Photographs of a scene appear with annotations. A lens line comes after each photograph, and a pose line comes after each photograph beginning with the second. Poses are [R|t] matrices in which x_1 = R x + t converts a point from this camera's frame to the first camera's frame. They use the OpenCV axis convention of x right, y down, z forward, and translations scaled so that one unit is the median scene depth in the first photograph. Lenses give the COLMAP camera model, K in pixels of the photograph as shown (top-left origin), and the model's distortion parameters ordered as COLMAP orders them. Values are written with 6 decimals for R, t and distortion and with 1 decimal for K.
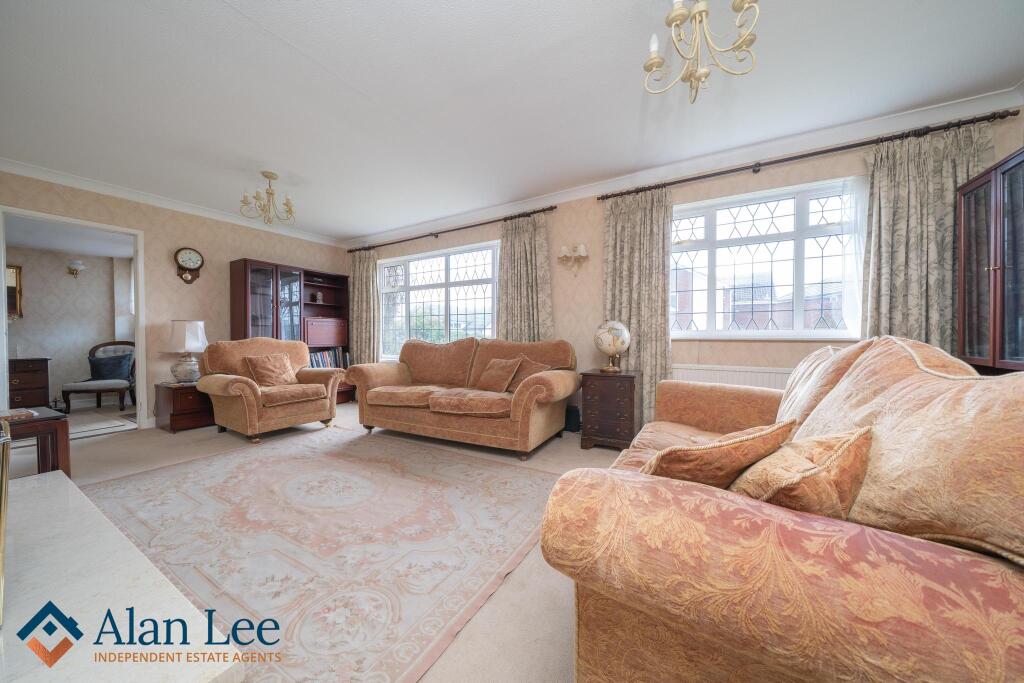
lens RADIAL K [[358.8, 0, 512.0], [0, 358.8, 341.5], [0, 0, 1]] dist [-0.000103, 0.000003]
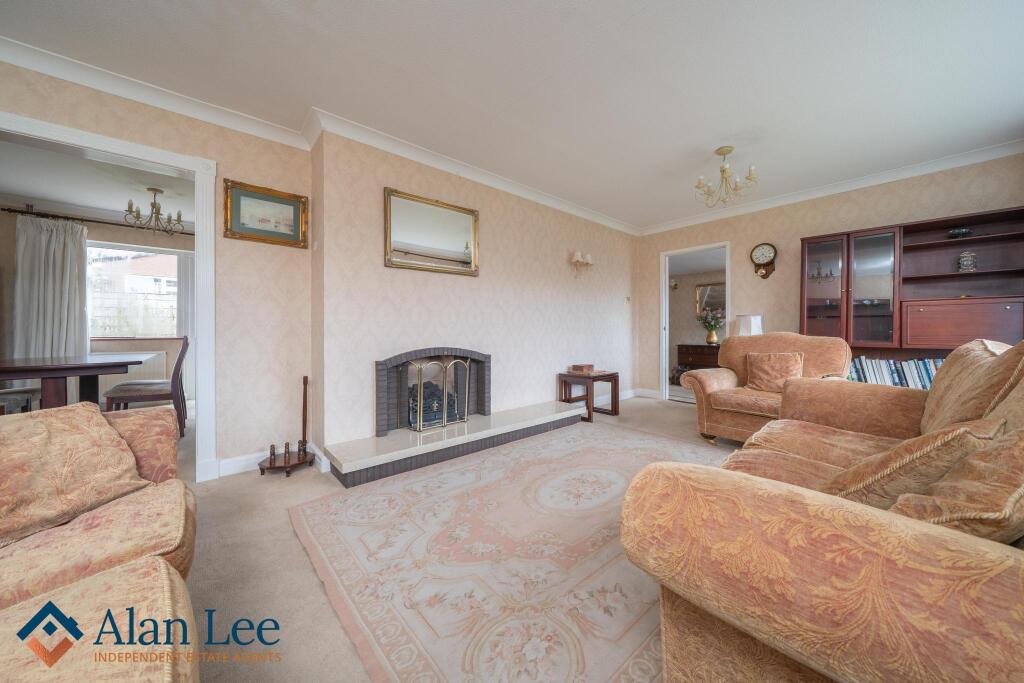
lens RADIAL K [[347.3, 0, 507.9], [0, 347.3, 326.0], [0, 0, 1]] dist [-0.000136, 0.000062]
pose [[-0.313896, -0.012651, -0.949373, 0.282561], [-0.016616, 0.999831, -0.007829, -0.009030], [0.949312, 0.013317, -0.314053, 0.699753]]
